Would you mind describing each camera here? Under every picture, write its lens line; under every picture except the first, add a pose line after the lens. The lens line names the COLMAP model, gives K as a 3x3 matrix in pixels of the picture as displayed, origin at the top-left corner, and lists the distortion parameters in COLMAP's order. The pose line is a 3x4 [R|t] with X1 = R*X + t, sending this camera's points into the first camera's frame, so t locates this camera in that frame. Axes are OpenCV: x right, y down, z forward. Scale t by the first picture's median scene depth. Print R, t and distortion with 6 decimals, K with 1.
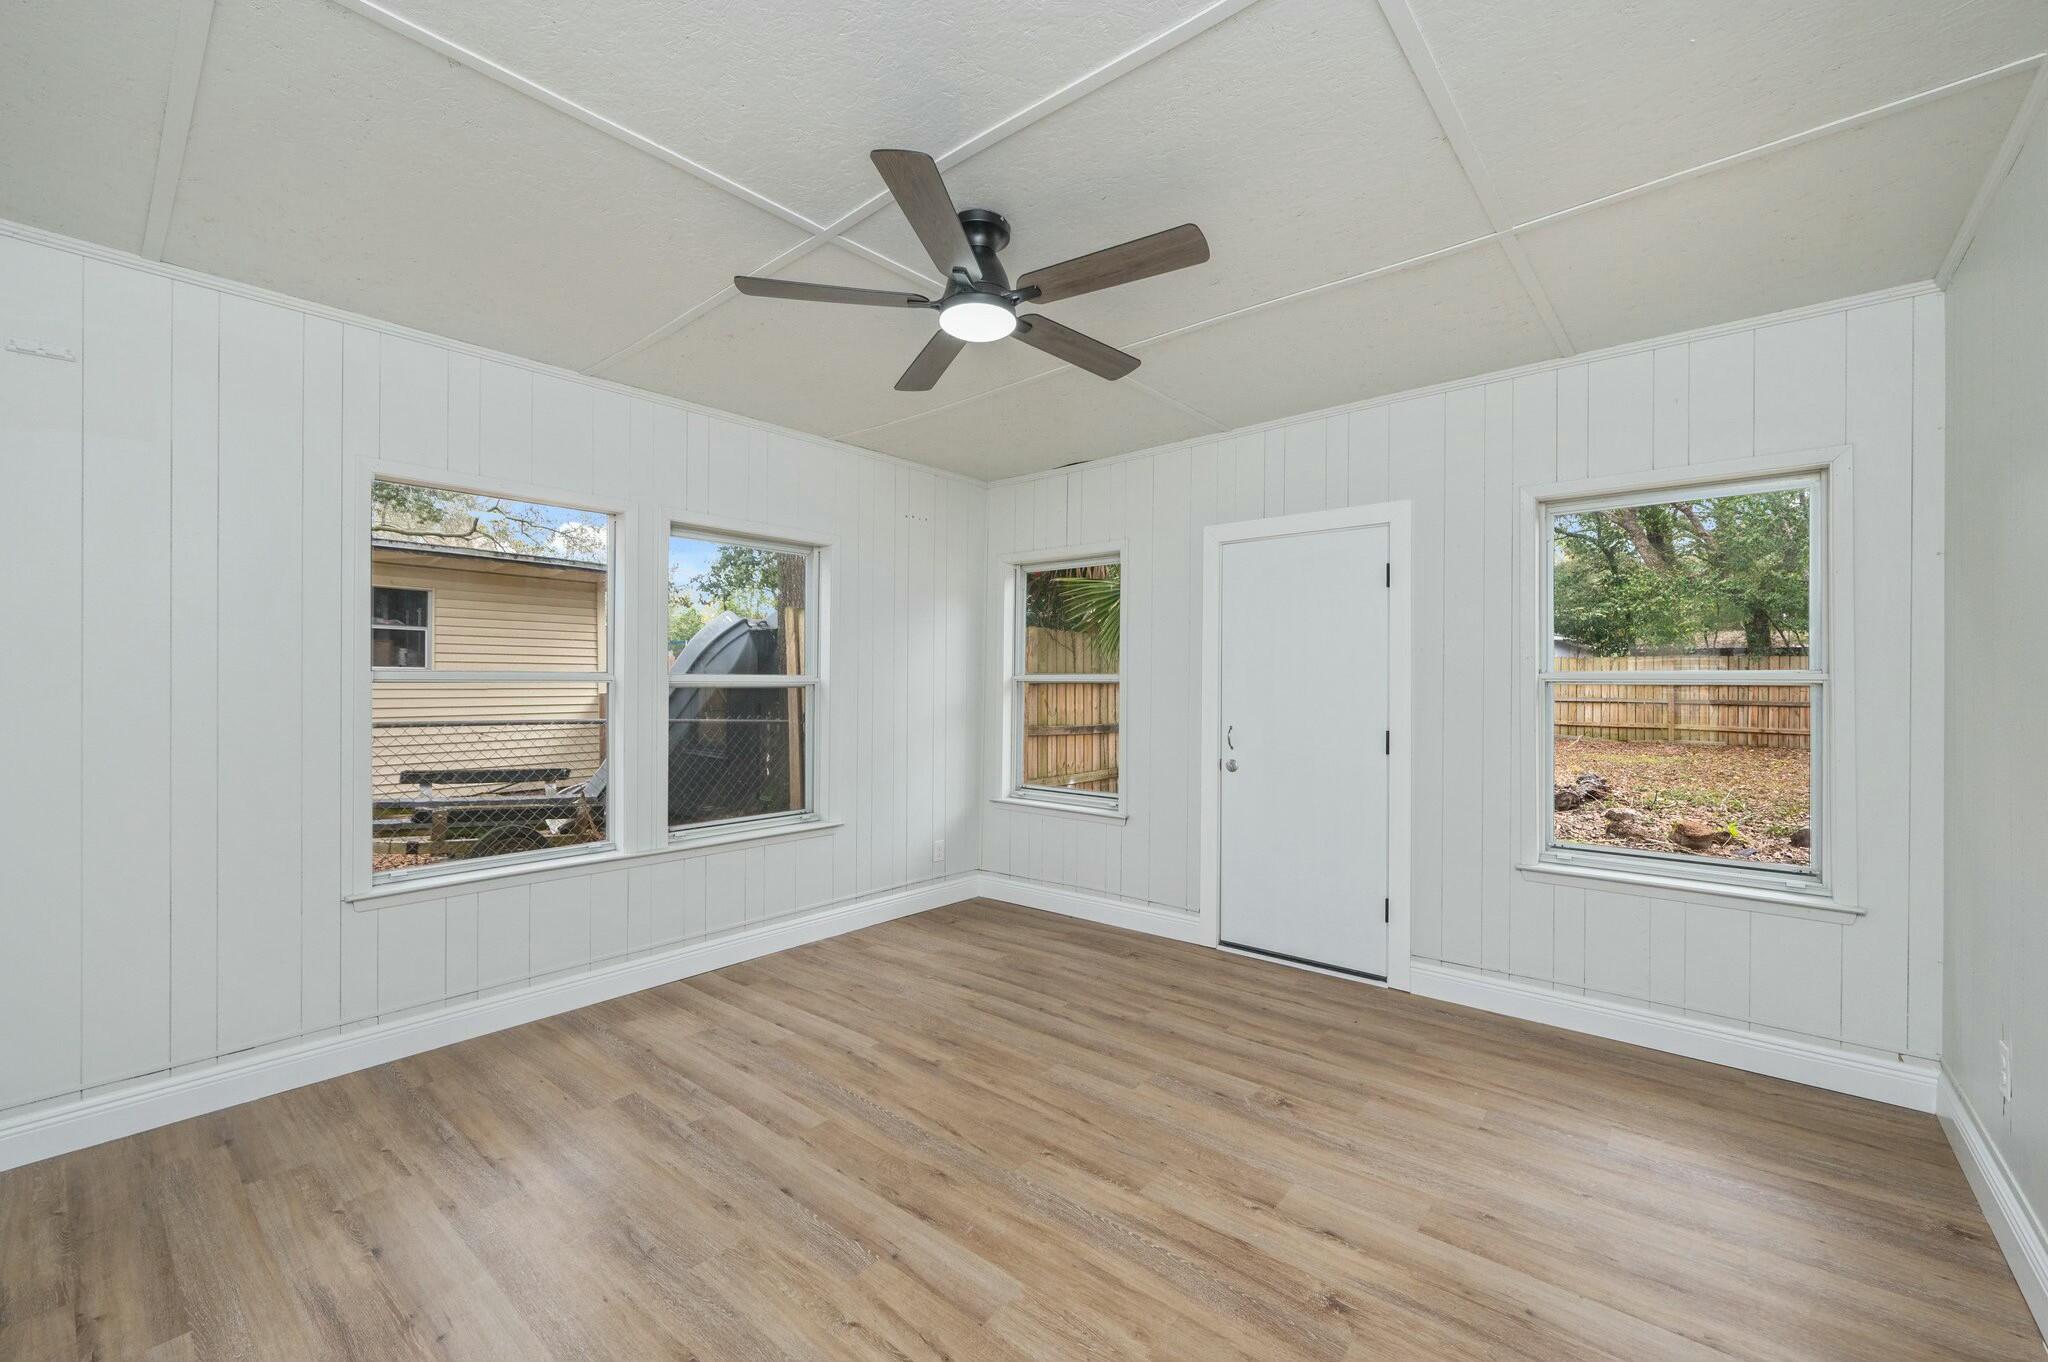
lens RADIAL K [[825.8, 0, 1024.0], [0, 825.8, 681.0], [0, 0, 1]] dist [0.000806, 0.000092]
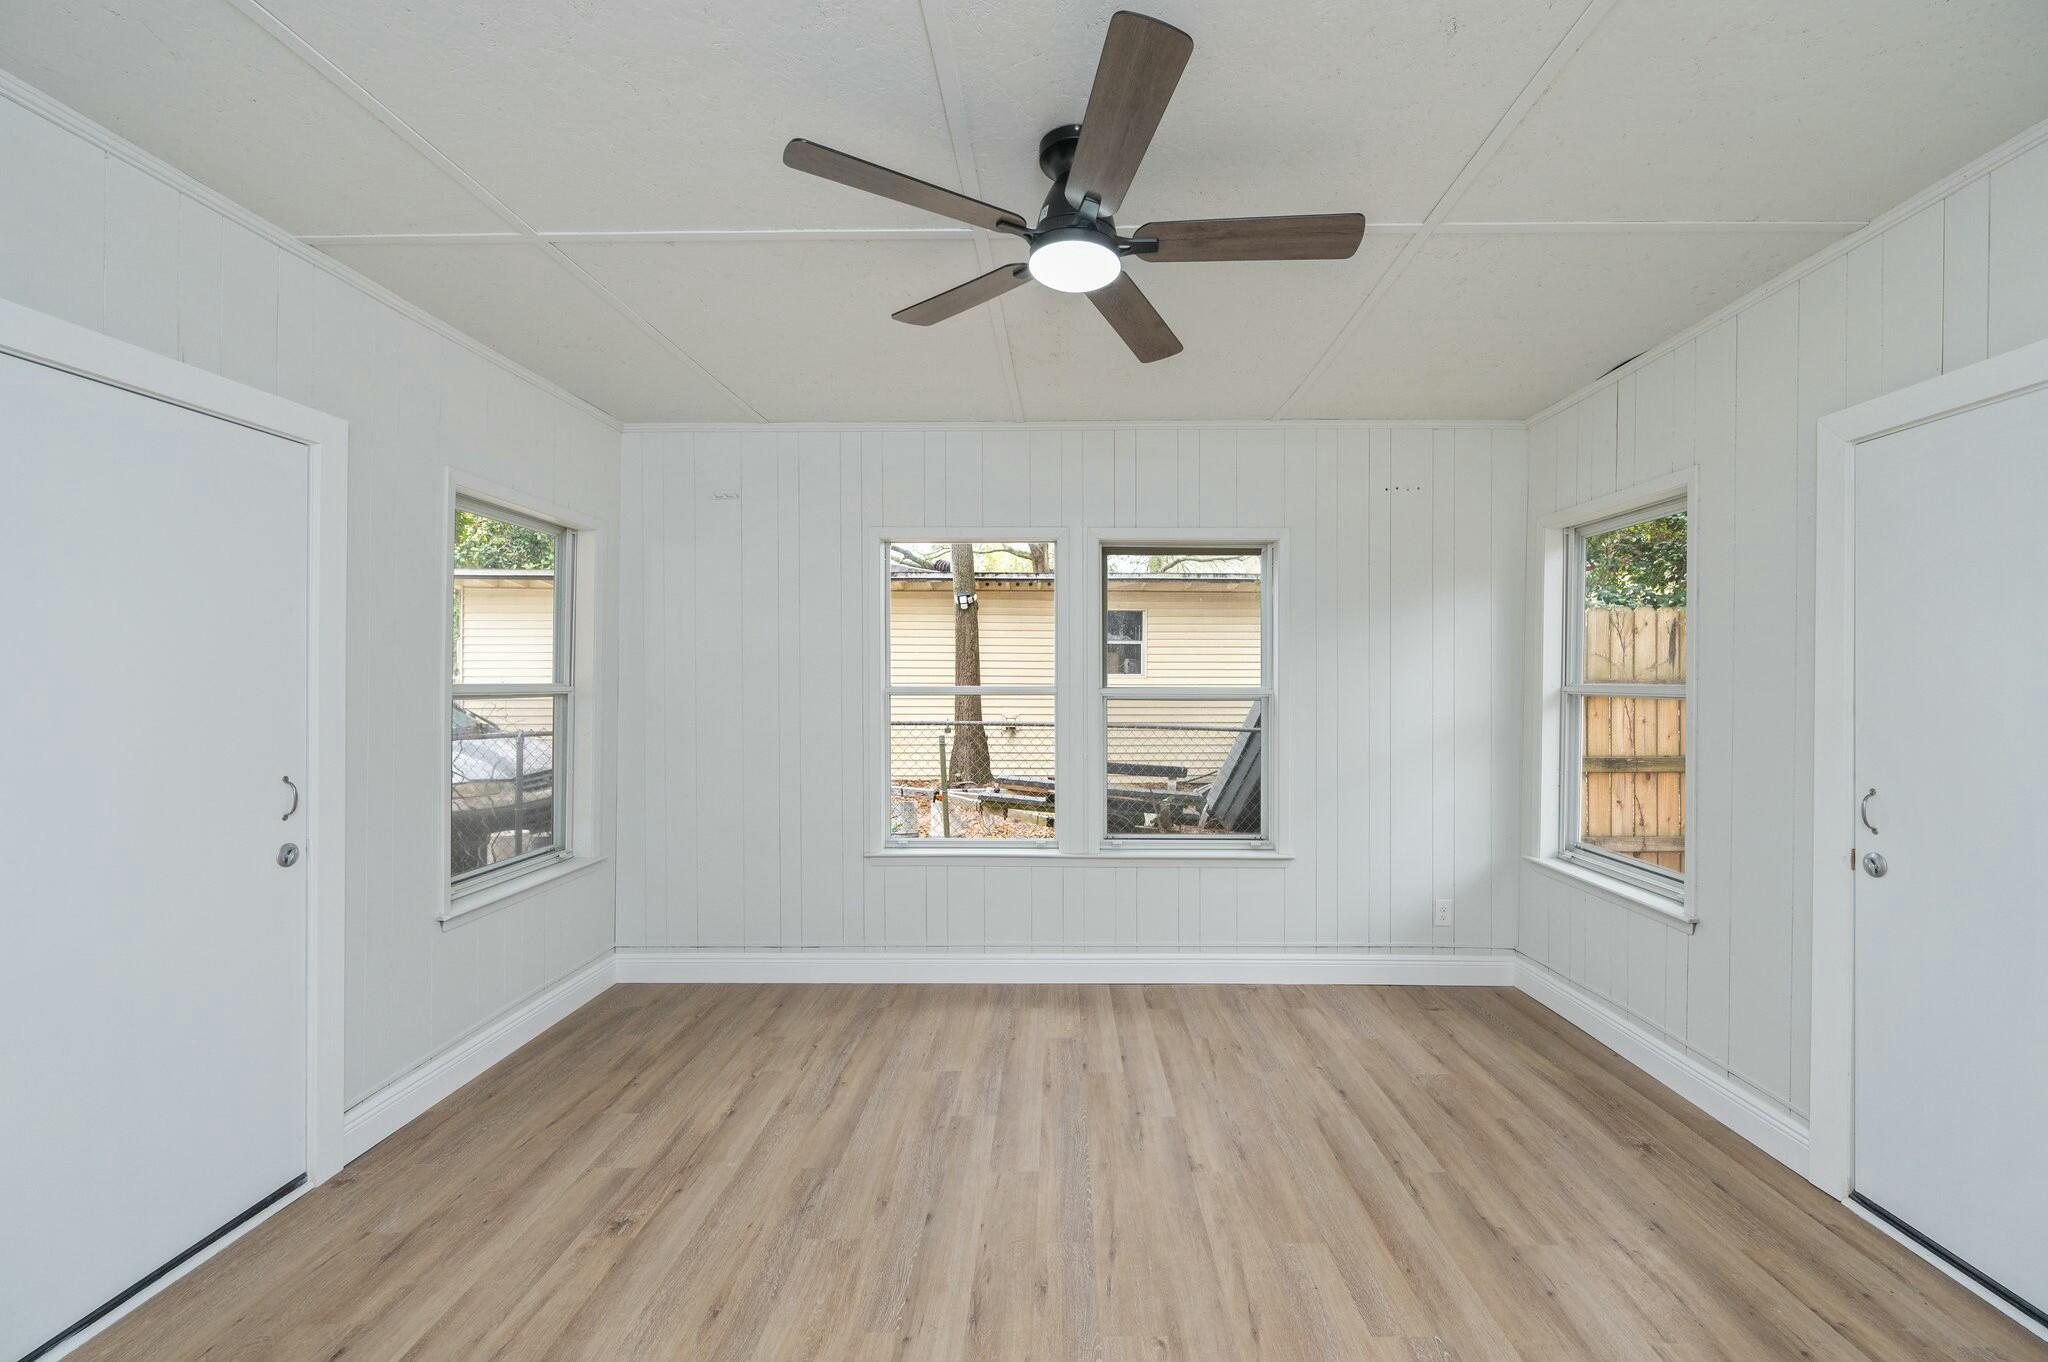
lens RADIAL K [[839.2, 0, 1054.6], [0, 839.2, 680.1], [0, 0, 1]] dist [-0.000665, -0.000131]
pose [[0.639043, -0.003478, -0.769164, 0.366658], [0.003861, 0.999992, -0.001314, -0.017425], [0.769162, -0.002130, 0.639051, 0.294130]]
